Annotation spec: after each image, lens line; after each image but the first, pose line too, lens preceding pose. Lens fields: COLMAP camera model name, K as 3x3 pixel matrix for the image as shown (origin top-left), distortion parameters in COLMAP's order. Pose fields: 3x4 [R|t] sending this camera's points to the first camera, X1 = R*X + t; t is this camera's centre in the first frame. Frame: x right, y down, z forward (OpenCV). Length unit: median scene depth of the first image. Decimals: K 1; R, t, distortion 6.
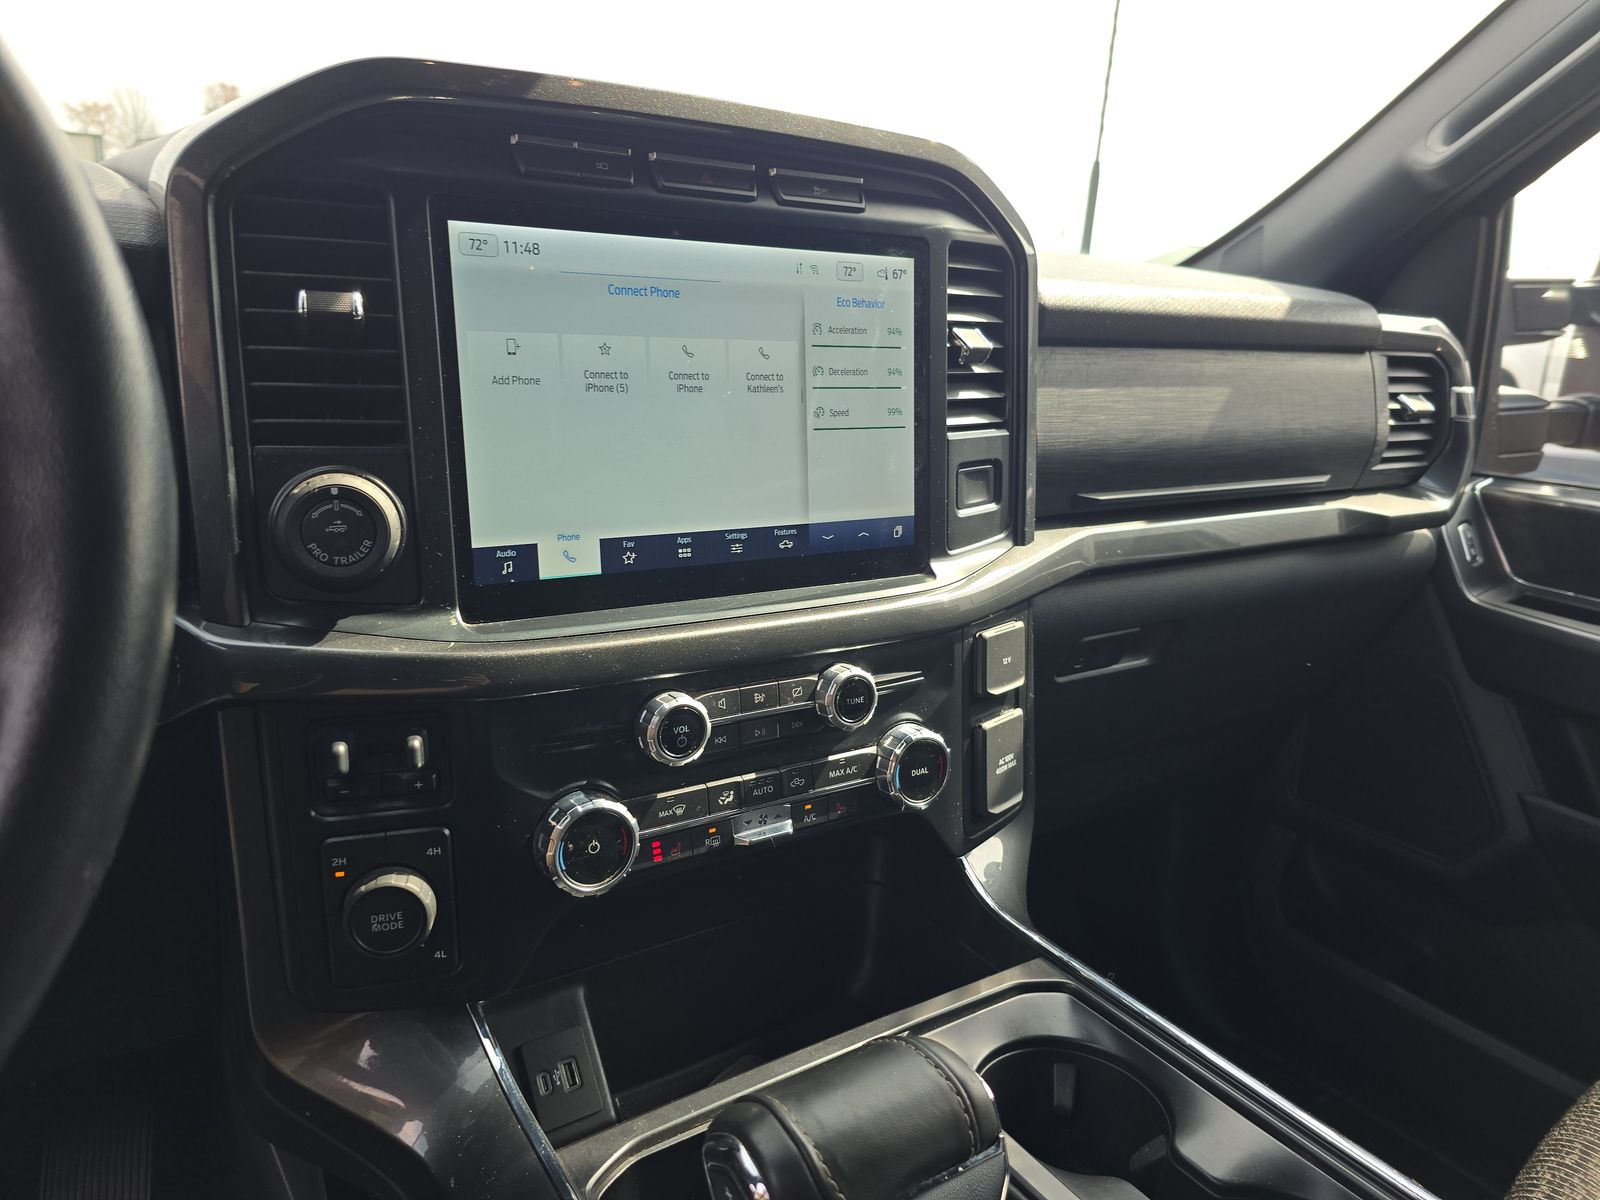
lens RADIAL K [[1093.0, 0, 800.7], [0, 1093.0, 598.4], [0, 0, 1]] dist [0.084396, -0.136187]
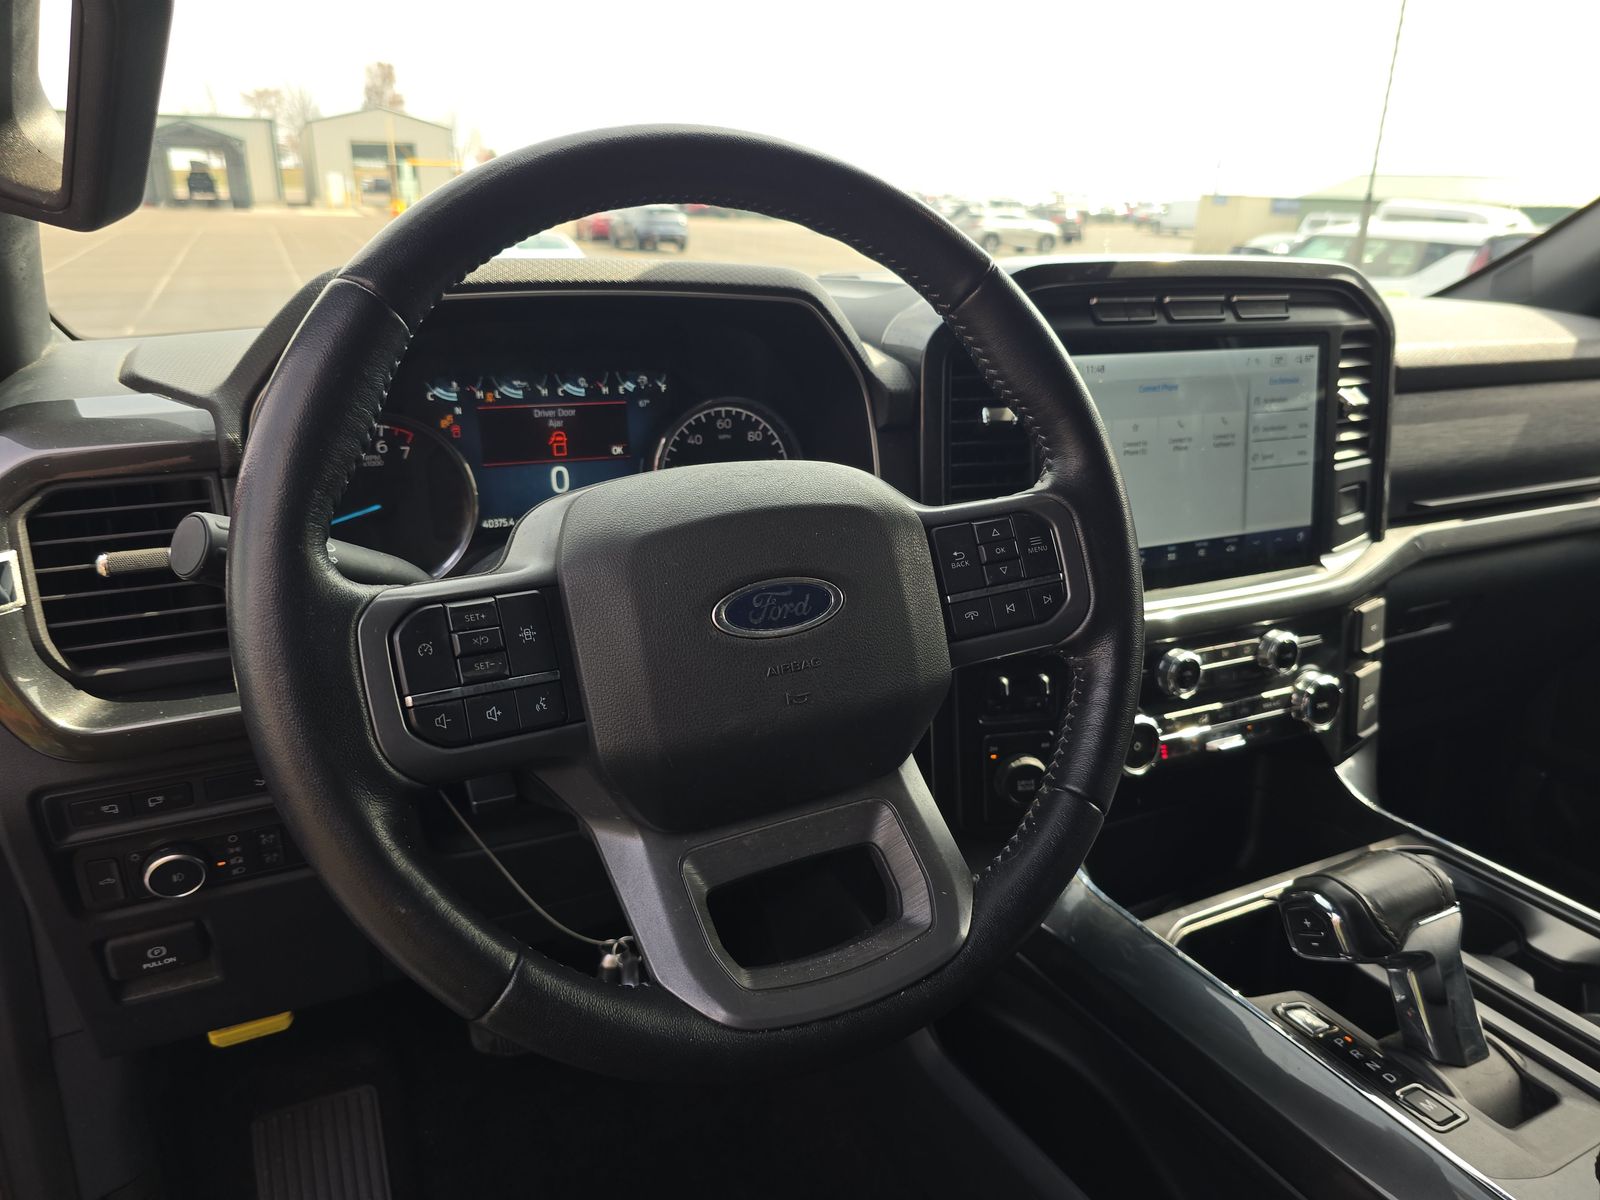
lens RADIAL K [[1093.0, 0, 800.7], [0, 1093.0, 598.4], [0, 0, 1]] dist [0.084396, -0.136187]
pose [[0.992174, -0.002064, -0.124842, -0.388379], [0.006923, 0.999234, 0.038503, -0.042709], [0.124667, -0.039066, 0.991429, -0.518397]]
